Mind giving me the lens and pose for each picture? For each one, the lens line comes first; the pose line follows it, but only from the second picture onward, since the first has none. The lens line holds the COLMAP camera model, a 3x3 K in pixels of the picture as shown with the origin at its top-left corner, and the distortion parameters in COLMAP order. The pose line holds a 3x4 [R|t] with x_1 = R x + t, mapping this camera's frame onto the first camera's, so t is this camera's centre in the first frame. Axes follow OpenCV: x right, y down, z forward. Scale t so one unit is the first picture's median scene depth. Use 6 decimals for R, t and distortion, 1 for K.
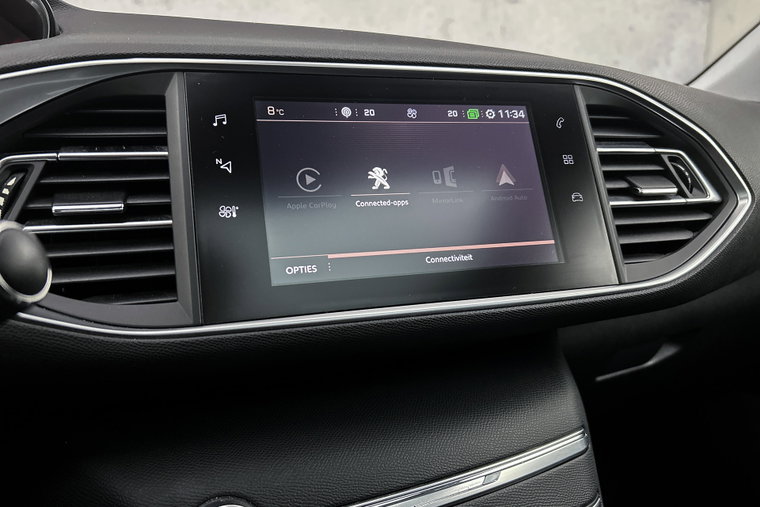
lens RADIAL K [[569.9, 0, 380.0], [0, 569.9, 253.5], [0, 0, 1]] dist [0.065002, -0.100082]
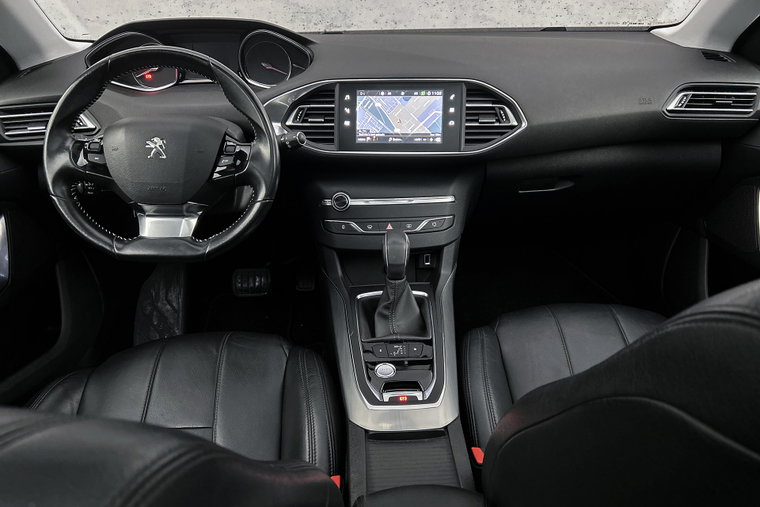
lens RADIAL K [[566.1, 0, 378.2], [0, 566.1, 266.7], [0, 0, 1]] dist [0.063683, -0.091075]
pose [[0.912094, 0.173559, -0.371431, 1.320078], [-0.056653, 0.950638, 0.305086, -0.285262], [0.406047, -0.257225, 0.876904, -2.208391]]
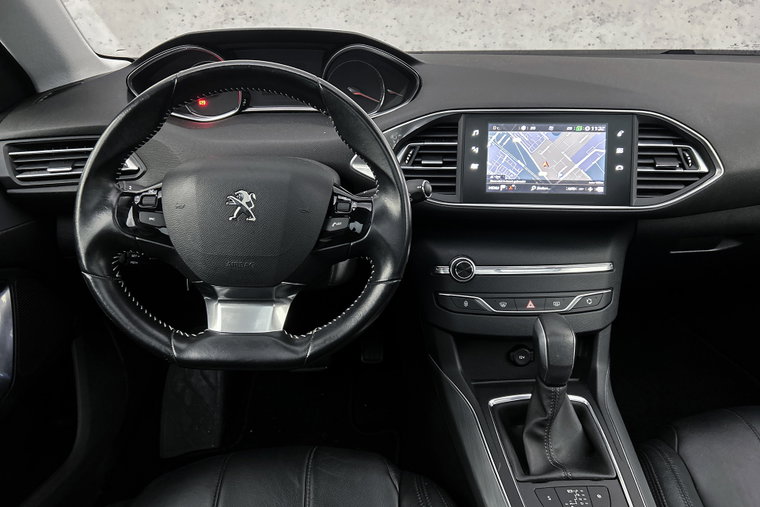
lens RADIAL K [[569.9, 0, 380.0], [0, 569.9, 253.5], [0, 0, 1]] dist [0.065002, -0.100082]
pose [[0.913337, 0.157196, -0.375638, 0.397106], [-0.067960, 0.968389, 0.240010, -0.262951], [0.401492, -0.193681, 0.895149, -1.636871]]
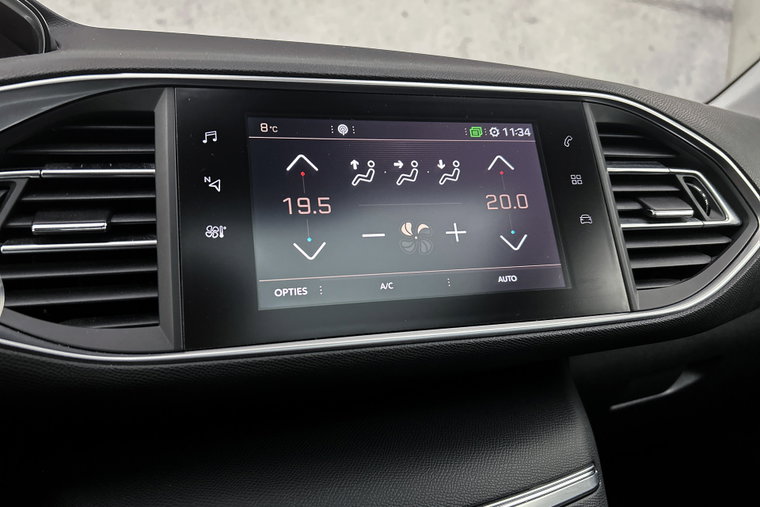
lens RADIAL K [[569.9, 0, 380.0], [0, 569.9, 253.5], [0, 0, 1]] dist [0.065002, -0.100082]
pose [[0.999460, 0.010087, -0.031285, 0.034416], [-0.011033, 0.999483, -0.030208, -0.009046], [0.030965, 0.030537, 0.999054, 0.043510]]
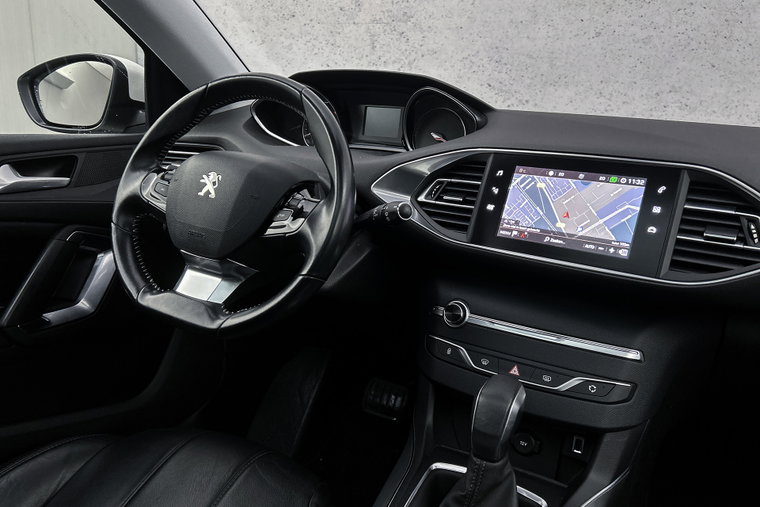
lens RADIAL K [[569.9, 0, 380.0], [0, 569.9, 253.5], [0, 0, 1]] dist [0.065002, -0.100082]
pose [[0.574434, 0.225439, -0.786894, 1.386430], [-0.197883, 0.971058, 0.133746, -0.099014], [0.794272, 0.078884, 0.602419, -0.893789]]
